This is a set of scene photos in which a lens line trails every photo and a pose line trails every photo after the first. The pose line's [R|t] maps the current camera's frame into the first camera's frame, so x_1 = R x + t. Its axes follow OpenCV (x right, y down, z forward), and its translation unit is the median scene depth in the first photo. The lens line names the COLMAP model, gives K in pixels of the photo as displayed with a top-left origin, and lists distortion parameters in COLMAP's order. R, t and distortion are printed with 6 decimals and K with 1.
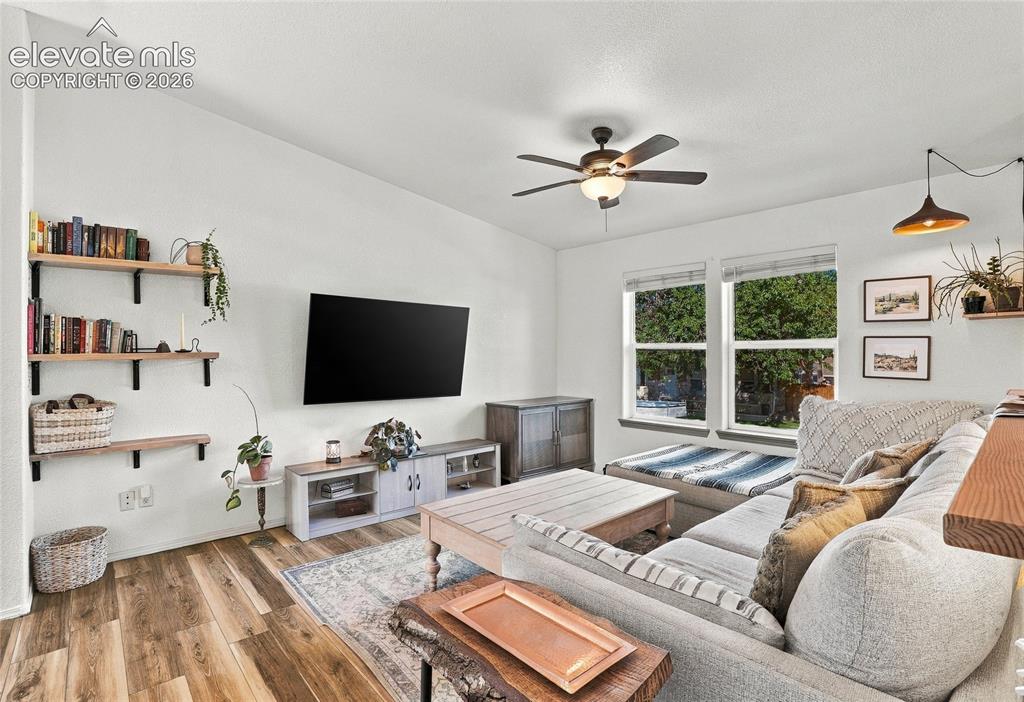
lens RADIAL K [[504.7, 0, 506.4], [0, 504.7, 356.9], [0, 0, 1]] dist [-0.045708, 0.000634]
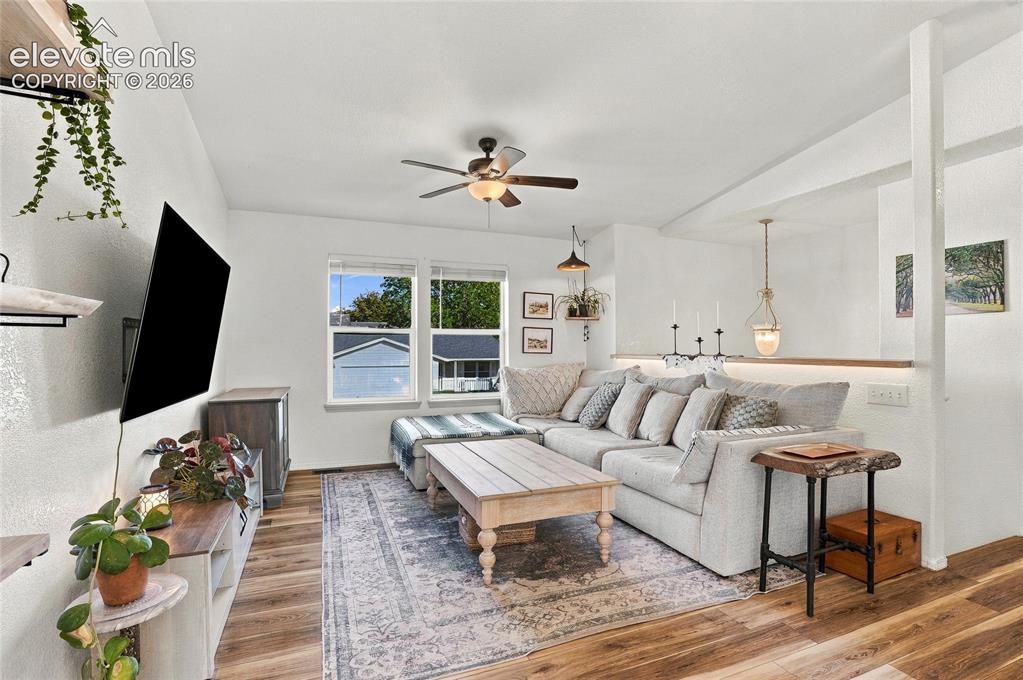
lens RADIAL K [[482.0, 0, 525.7], [0, 482.0, 341.1], [0, 0, 1]] dist [-0.045259, 0.010656]
pose [[0.308063, 0.012602, 0.951282, -0.804615], [0.008259, 0.999839, -0.015920, 0.030180], [-0.951330, 0.012761, 0.307910, 0.549793]]
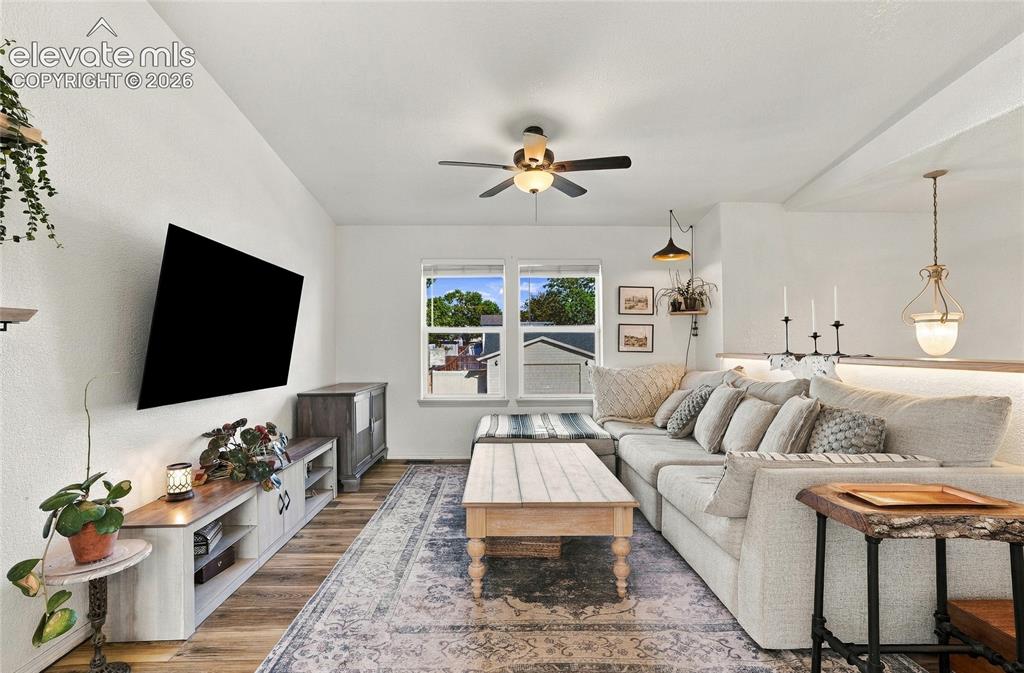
lens RADIAL K [[477.3, 0, 516.3], [0, 477.3, 338.3], [0, 0, 1]] dist [-0.013995, 0.006811]
pose [[0.635955, 0.010745, 0.771652, -0.620564], [0.009651, 0.999714, -0.021874, 0.032304], [-0.771666, 0.021358, 0.635669, 0.346324]]
